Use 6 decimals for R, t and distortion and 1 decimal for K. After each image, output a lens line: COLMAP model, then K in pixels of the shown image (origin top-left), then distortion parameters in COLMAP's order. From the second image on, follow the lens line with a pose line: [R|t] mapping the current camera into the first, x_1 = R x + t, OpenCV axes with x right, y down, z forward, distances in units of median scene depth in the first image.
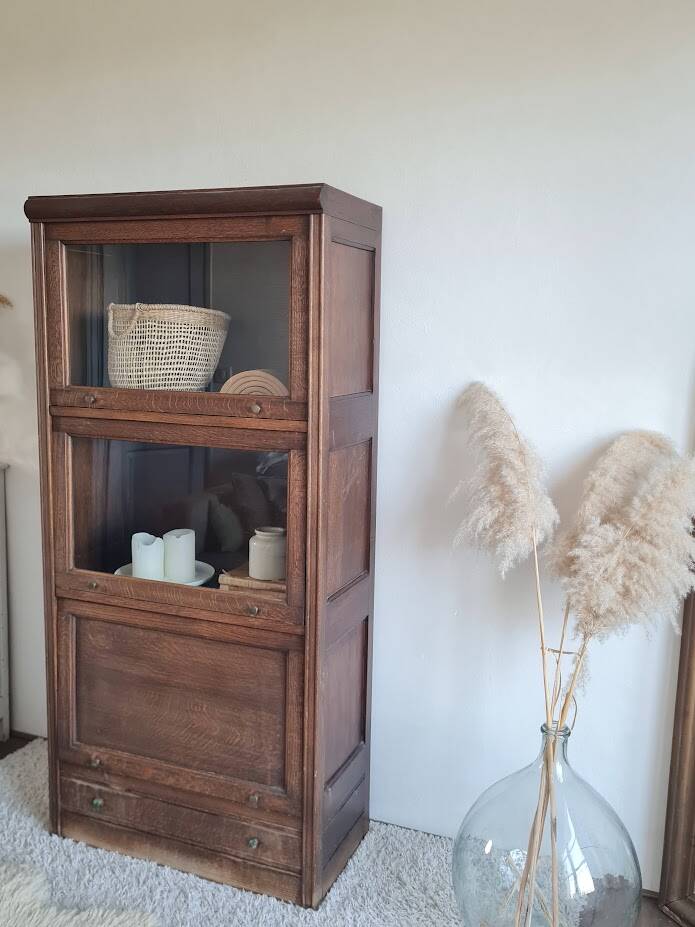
lens RADIAL K [[876.5, 0, 344.8], [0, 876.5, 453.6], [0, 0, 1]] dist [0.027037, 0.000000]
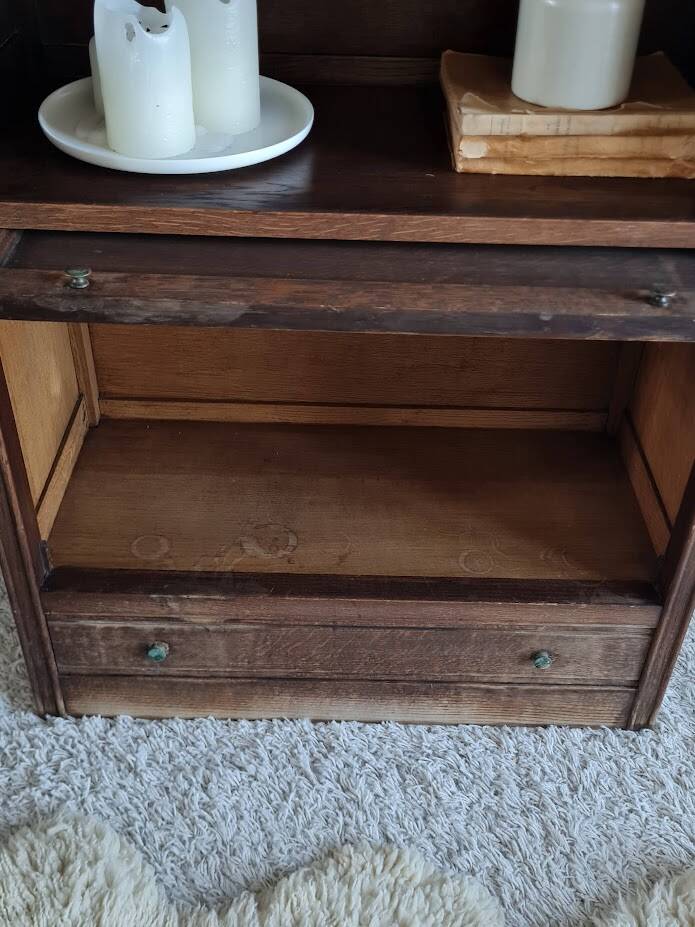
lens RADIAL K [[980.9, 0, 351.5], [0, 980.9, 445.1], [0, 0, 1]] dist [0.029796, 0.000000]
pose [[0.927180, -0.220891, 0.302562, -0.339987], [0.040510, 0.862045, 0.505210, 0.054030], [-0.372419, -0.456164, 0.808220, 0.643354]]
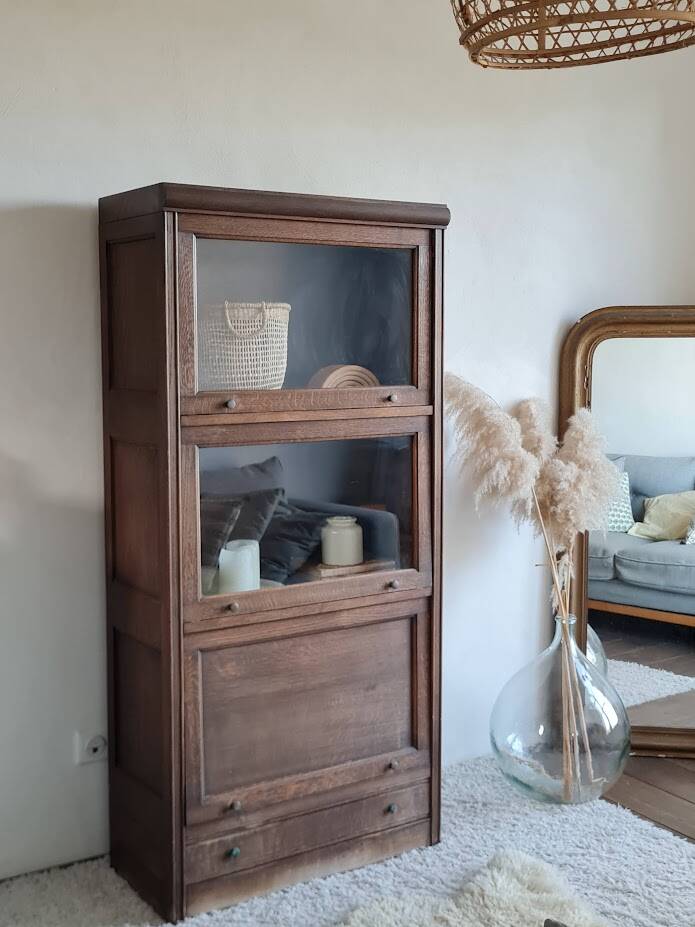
lens RADIAL K [[1176.8, 0, 338.2], [0, 1176.8, 440.3], [0, 0, 1]] dist [0.031583, 0.000000]
pose [[0.563198, -0.089529, 0.821458, -1.256376], [0.127417, 0.991633, 0.020718, -0.035233], [-0.816439, 0.093000, 0.569893, 0.201731]]
